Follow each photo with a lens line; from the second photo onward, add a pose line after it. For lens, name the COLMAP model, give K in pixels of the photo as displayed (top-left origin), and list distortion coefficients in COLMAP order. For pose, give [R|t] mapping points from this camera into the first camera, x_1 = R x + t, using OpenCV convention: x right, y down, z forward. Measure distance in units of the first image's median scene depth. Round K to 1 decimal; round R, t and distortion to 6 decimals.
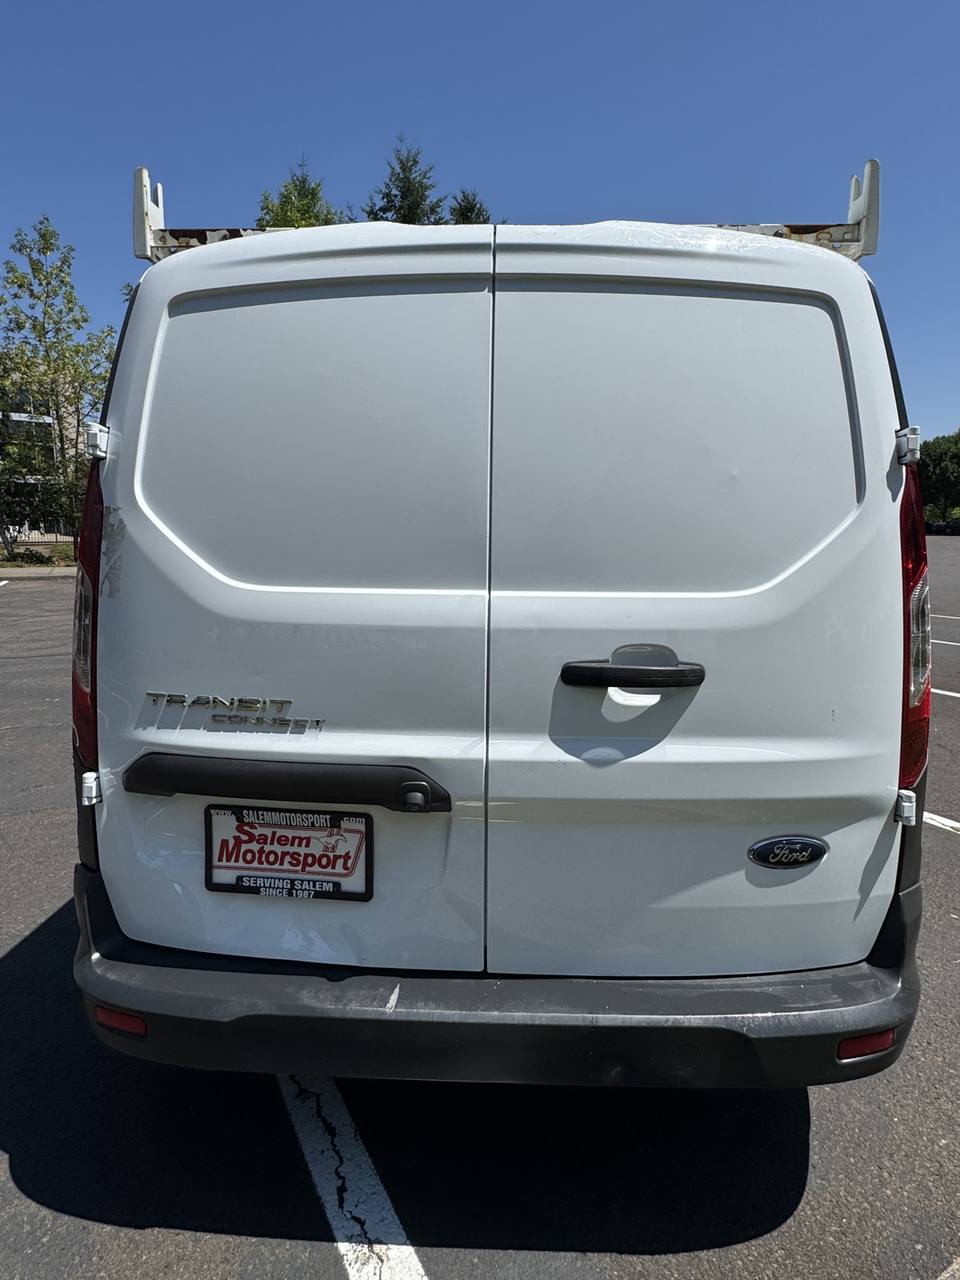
lens RADIAL K [[694.2, 0, 486.1], [0, 694.2, 642.9], [0, 0, 1]] dist [-0.006534, 0.000682]
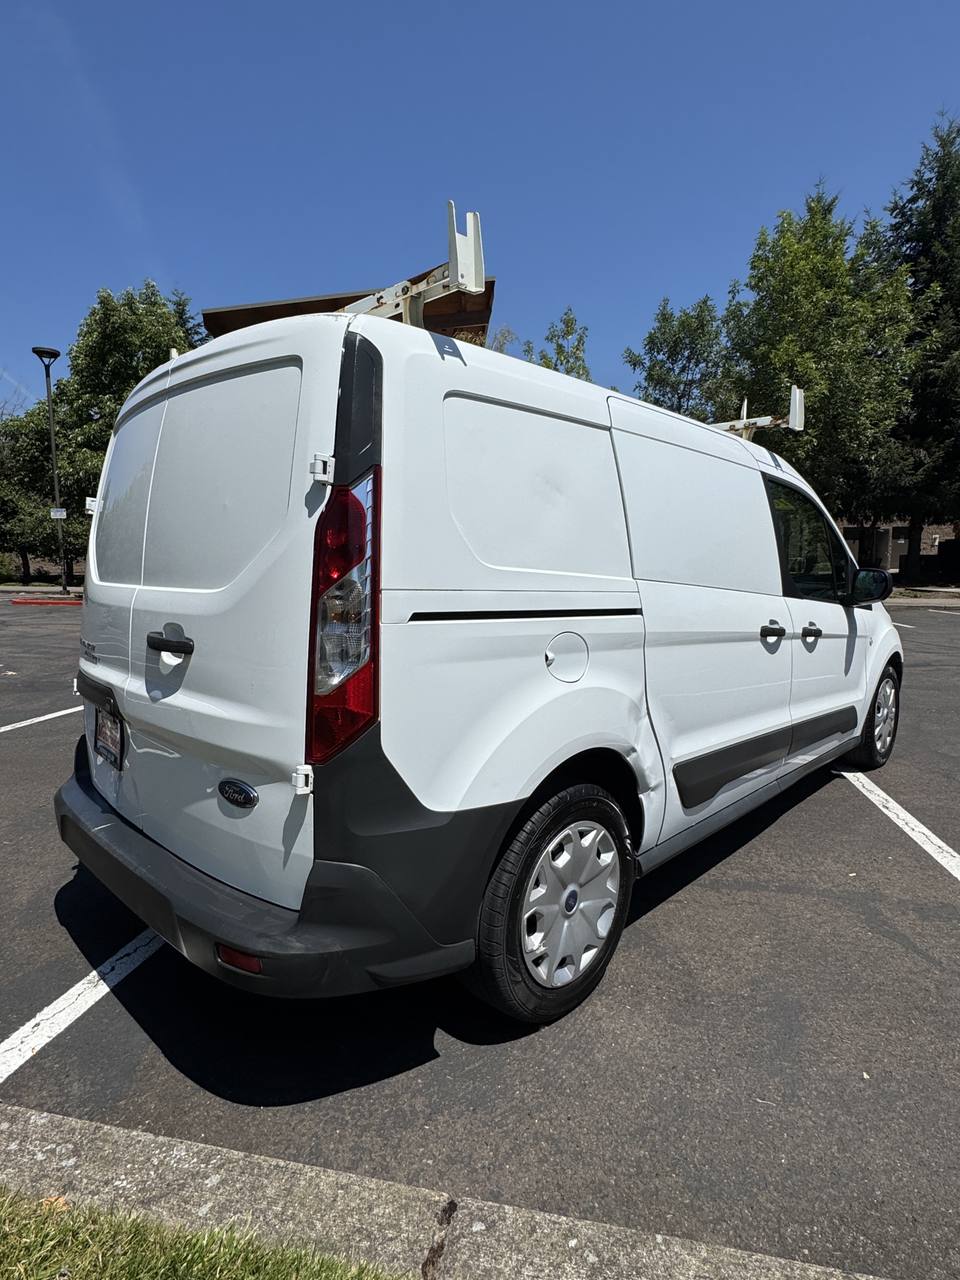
lens RADIAL K [[694.2, 0, 477.9], [0, 694.2, 644.2], [0, 0, 1]] dist [-0.006534, 0.000682]
pose [[0.738754, 0.070585, -0.670269, 1.551991], [-0.099945, 0.994978, -0.005377, -0.009277], [0.666523, 0.070963, 0.742099, 0.312190]]
